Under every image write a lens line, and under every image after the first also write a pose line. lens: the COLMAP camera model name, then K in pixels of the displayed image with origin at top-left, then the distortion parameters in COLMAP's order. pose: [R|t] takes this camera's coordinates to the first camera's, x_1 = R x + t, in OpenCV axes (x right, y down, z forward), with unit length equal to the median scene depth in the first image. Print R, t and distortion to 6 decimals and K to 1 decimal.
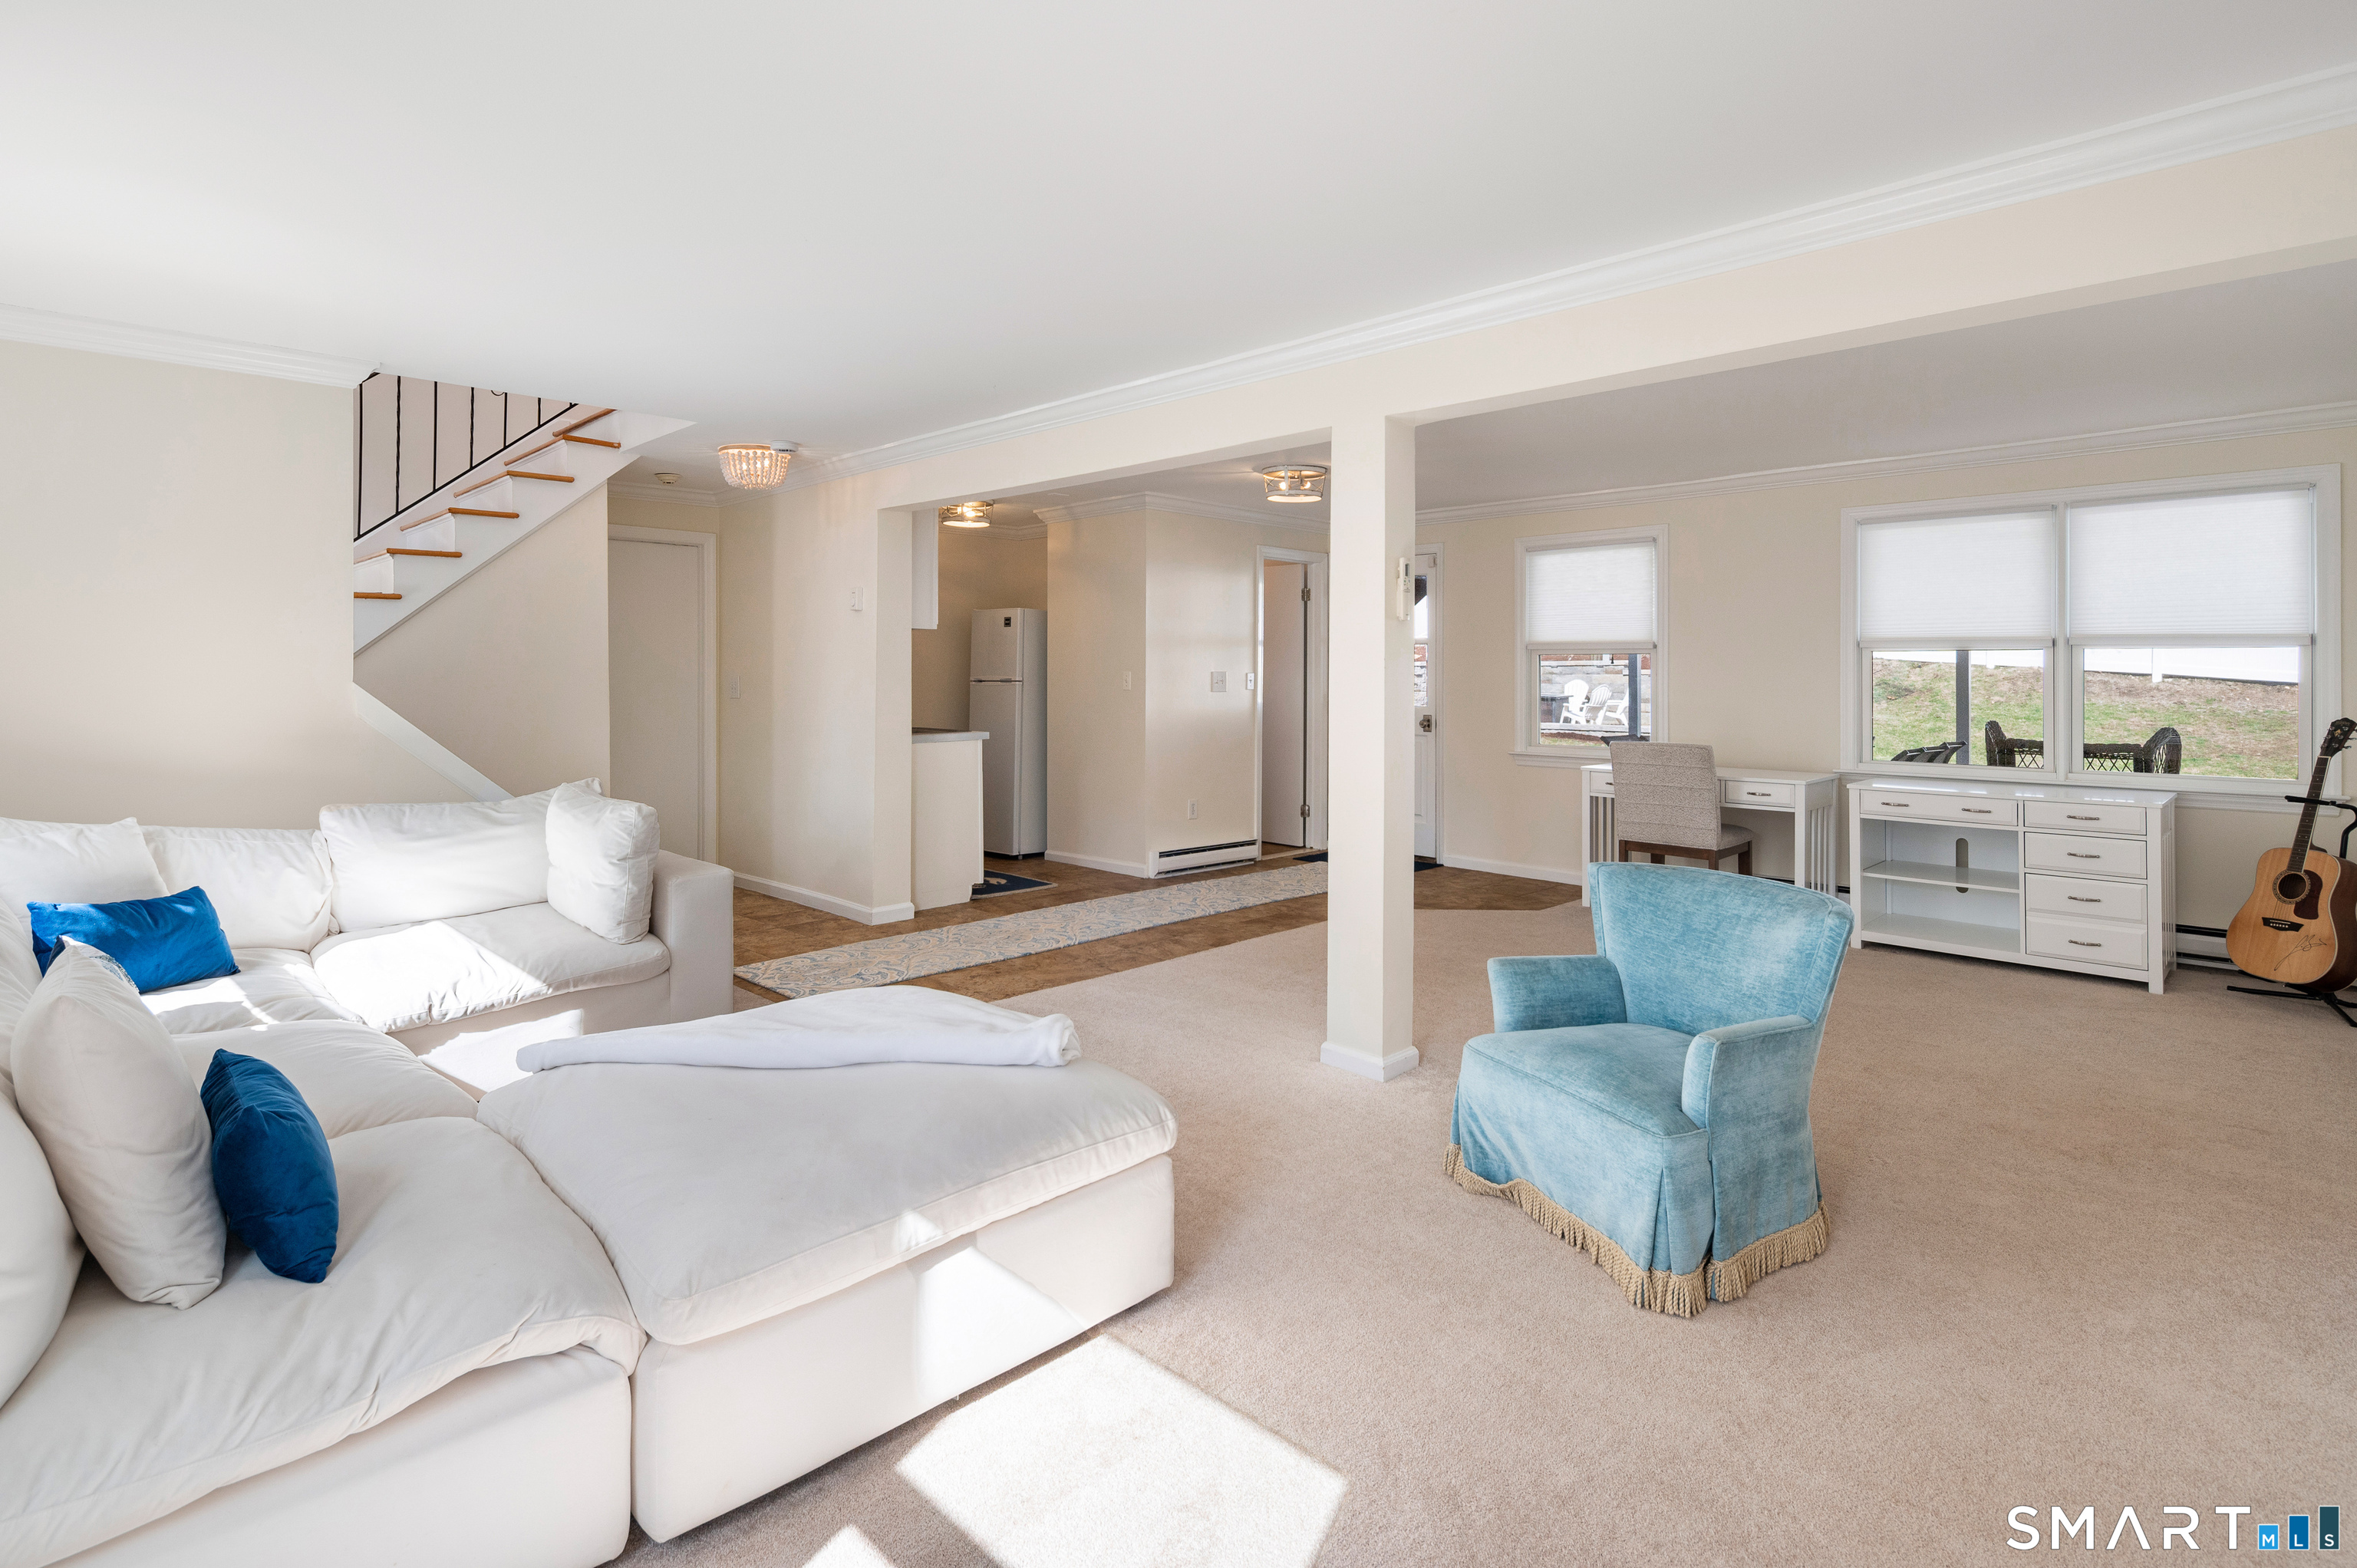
lens RADIAL K [[1146.1, 0, 1187.5], [0, 1146.1, 652.7], [0, 0, 1]] dist [0.000572, -0.005161]
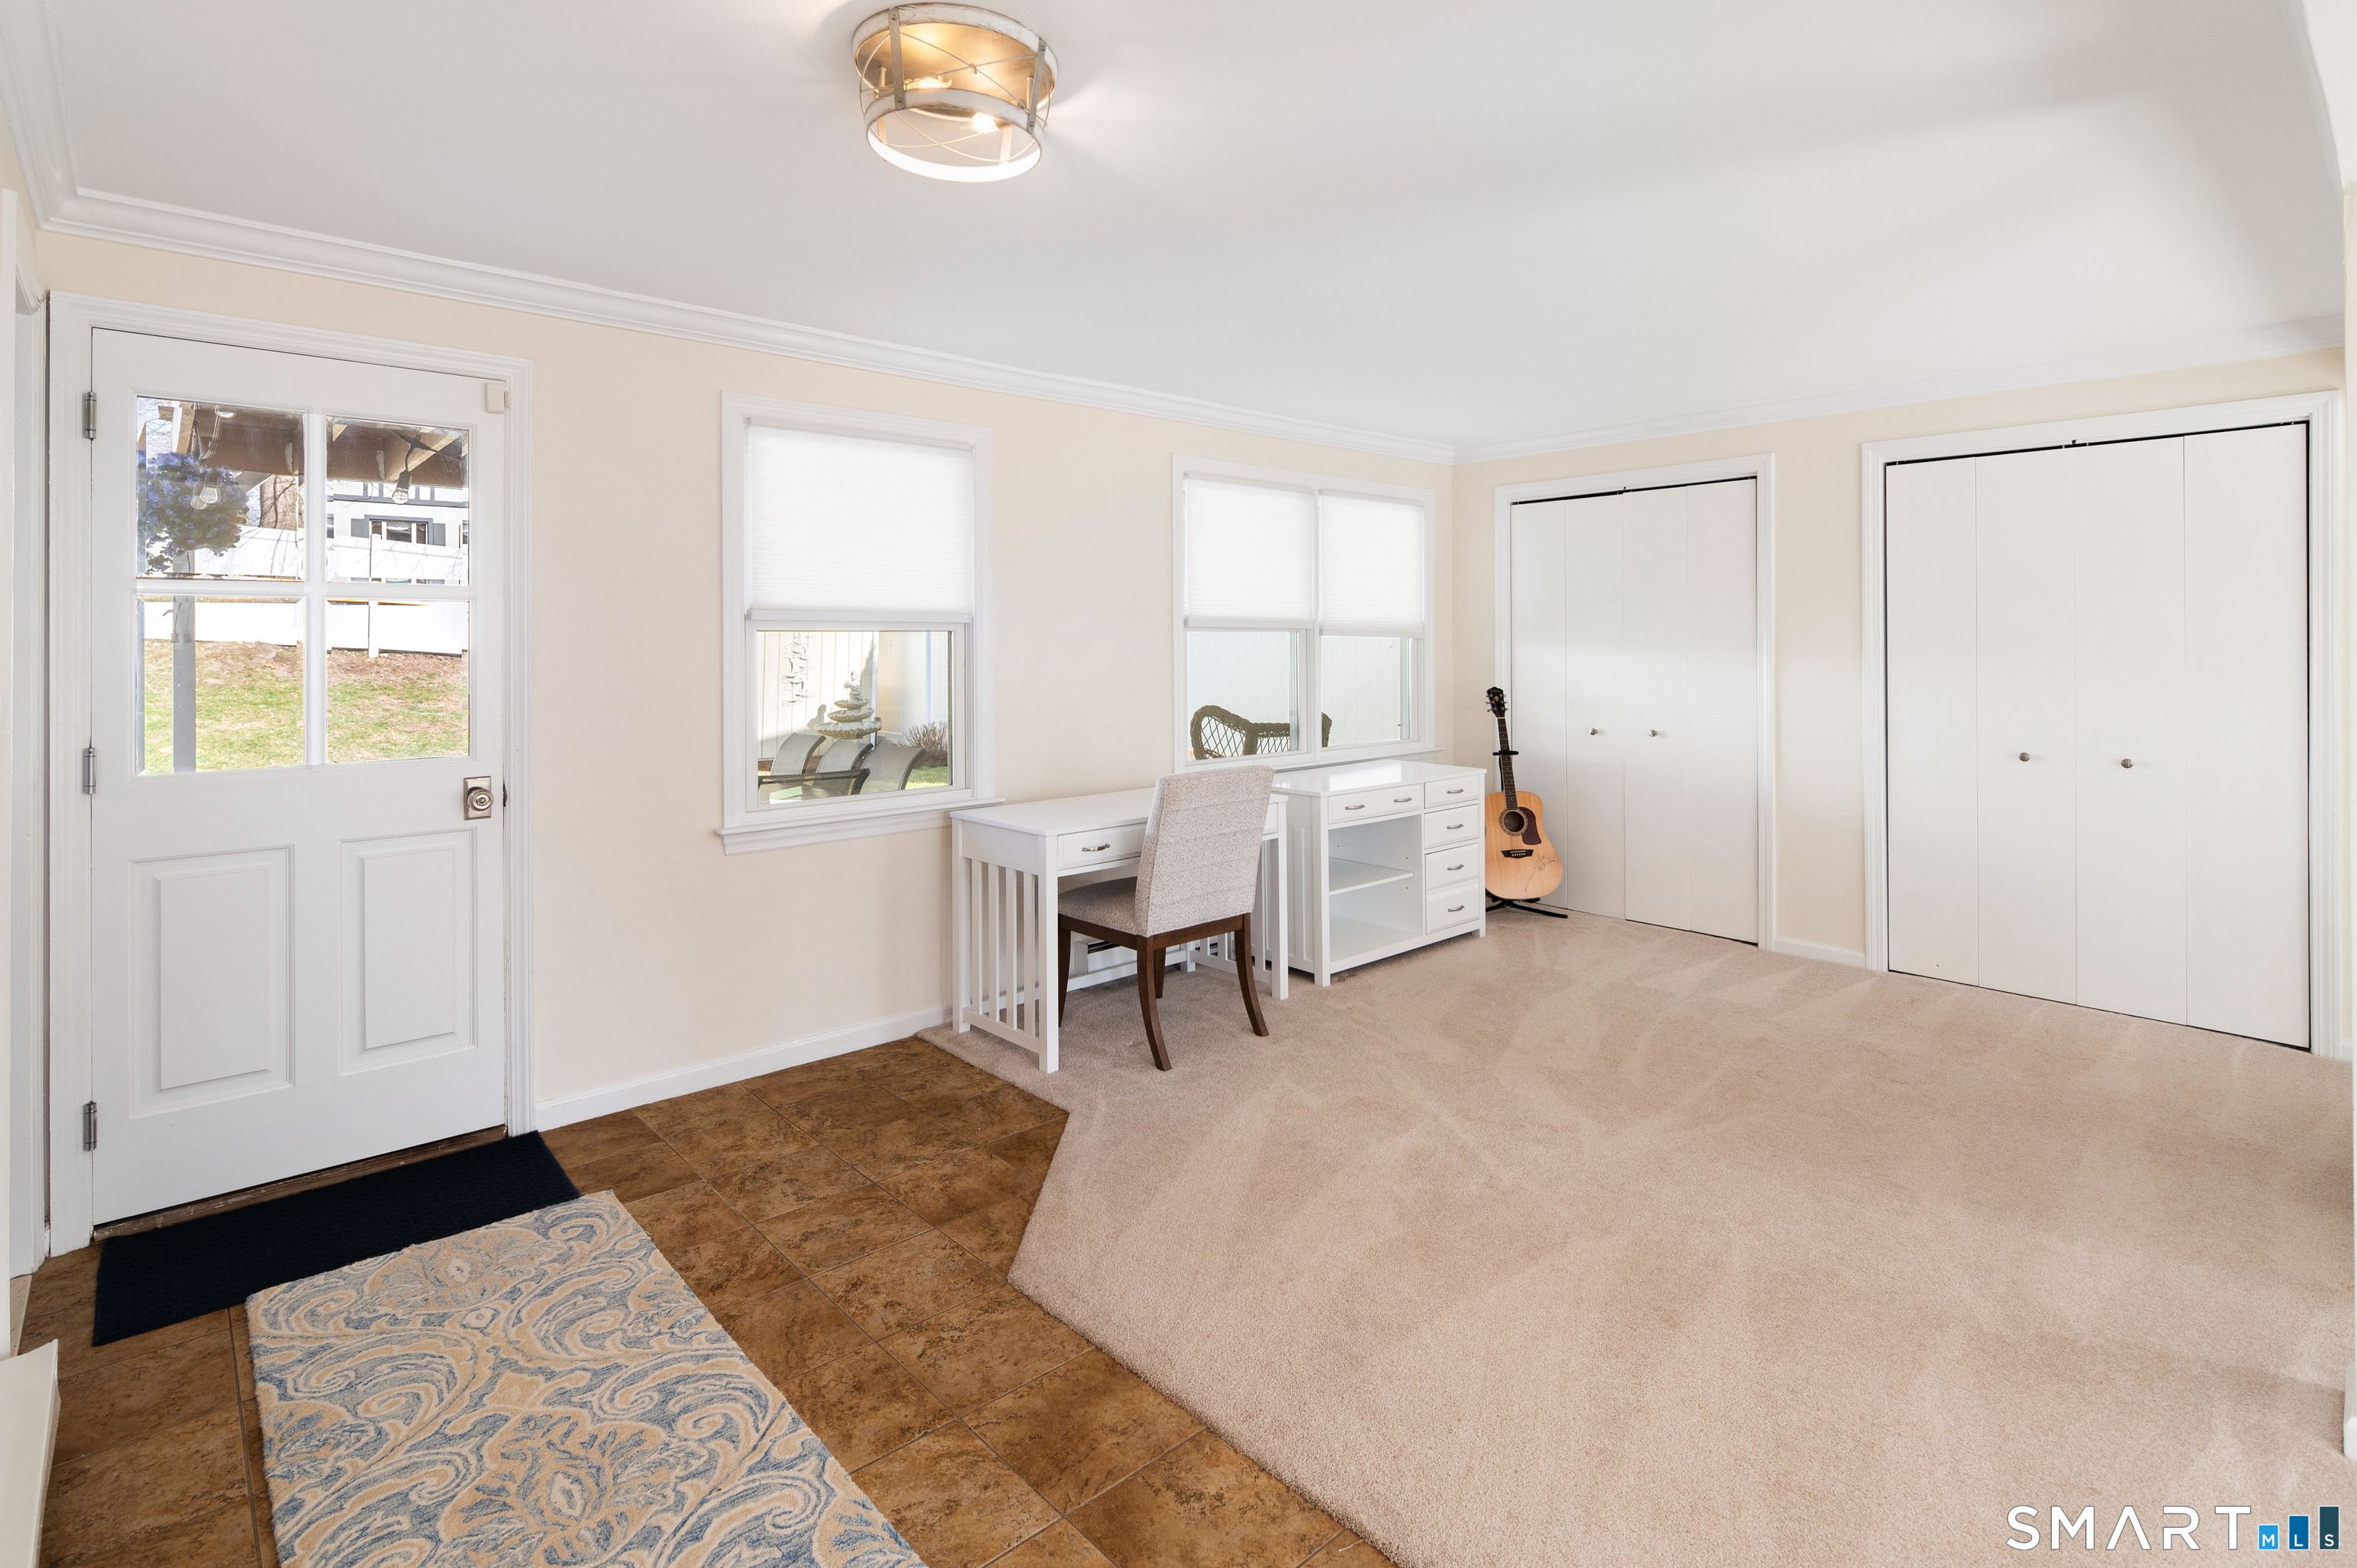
lens RADIAL K [[1146.1, 0, 1187.5], [0, 1146.1, 652.7], [0, 0, 1]] dist [0.000572, -0.005161]
pose [[0.047329, -0.013123, 0.998793, -0.255881], [-0.011996, 0.999834, 0.013705, 0.002929], [-0.998807, -0.012631, 0.047164, 1.045039]]
